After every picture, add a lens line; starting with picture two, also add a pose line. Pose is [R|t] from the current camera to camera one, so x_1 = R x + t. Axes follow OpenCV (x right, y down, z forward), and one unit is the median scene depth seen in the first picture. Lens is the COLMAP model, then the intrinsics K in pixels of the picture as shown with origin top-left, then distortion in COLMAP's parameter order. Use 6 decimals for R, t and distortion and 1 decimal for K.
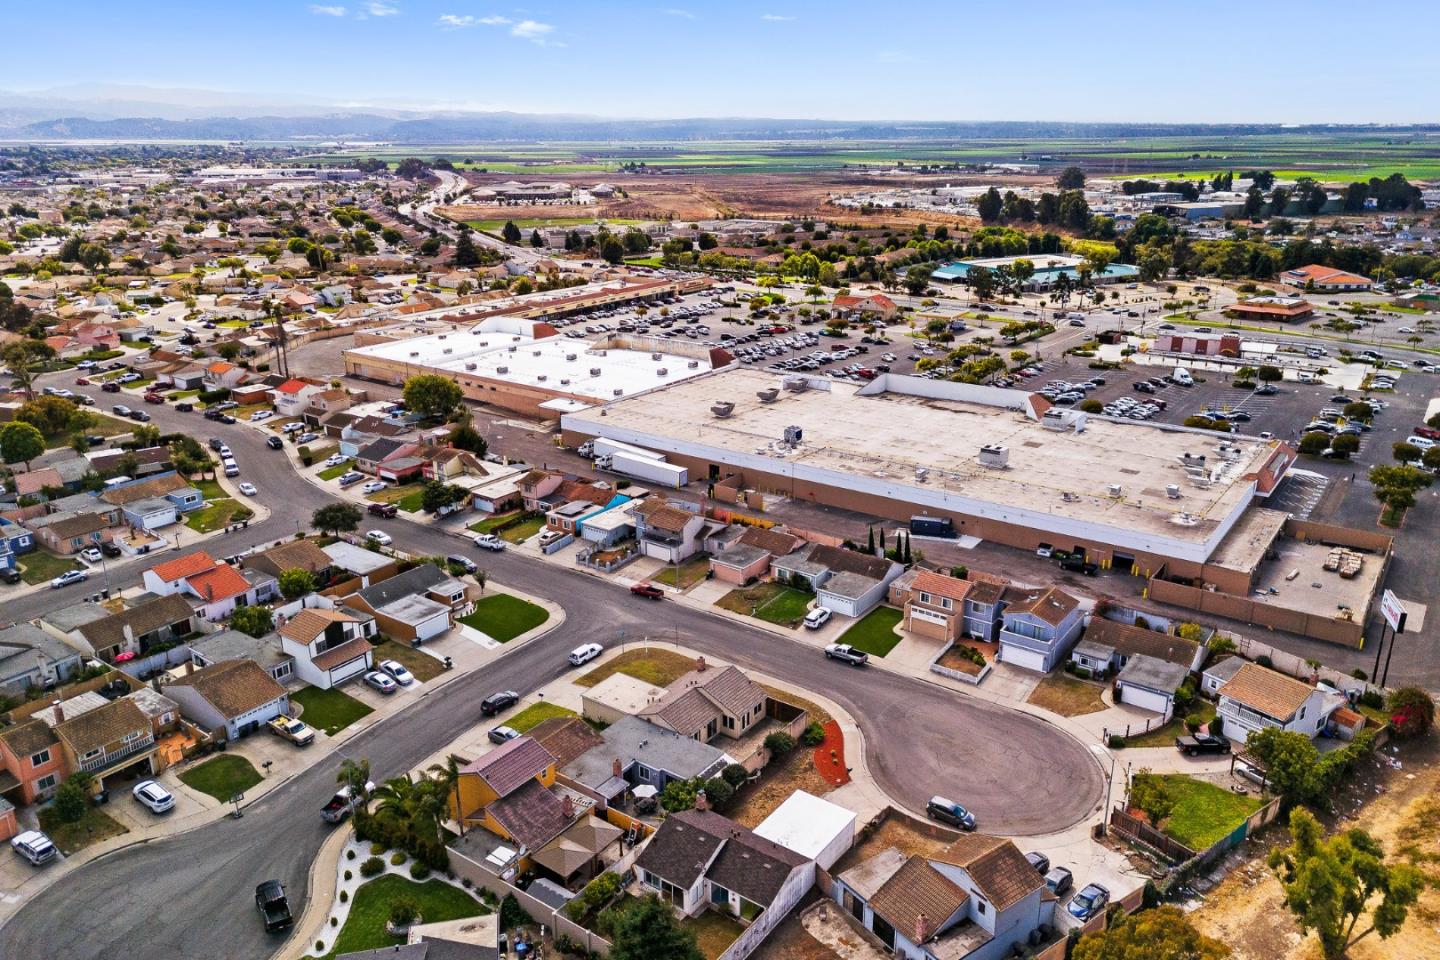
lens RADIAL K [[1037.7, 0, 720.0], [0, 1037.7, 480.0], [0, 0, 1]] dist [0.068863, -0.086865]
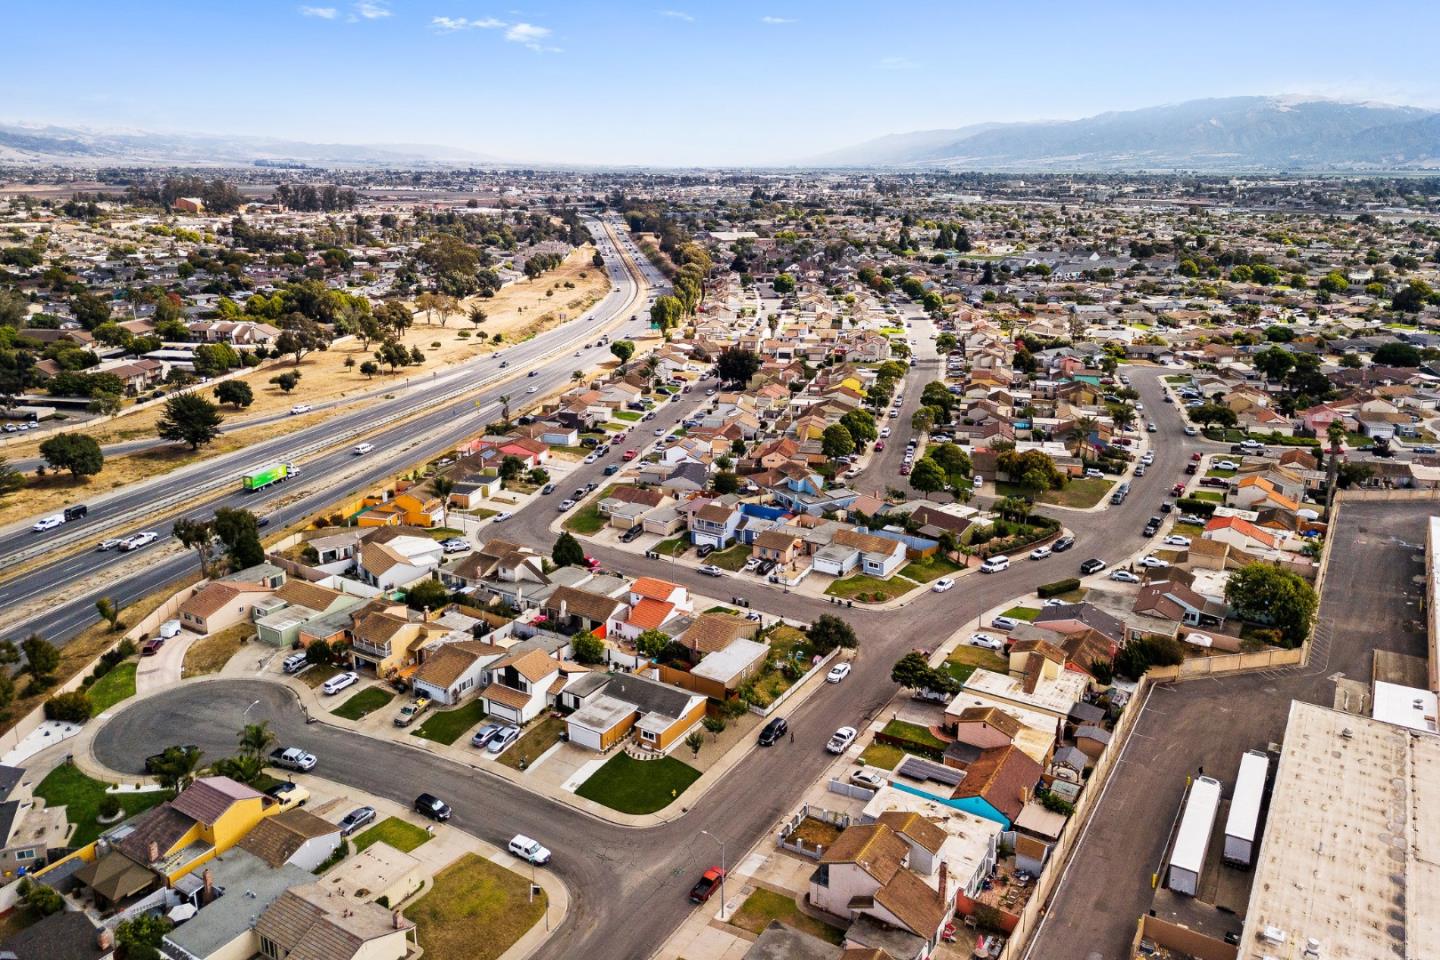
lens RADIAL K [[1051.7, 0, 720.0], [0, 1051.7, 480.0], [0, 0, 1]] dist [0.004892, 0.003985]
pose [[0.056296, 0.301953, -0.951659, 0.590430], [-0.319946, 0.908360, 0.269288, -0.379580], [0.945762, 0.289320, 0.147745, 0.900831]]
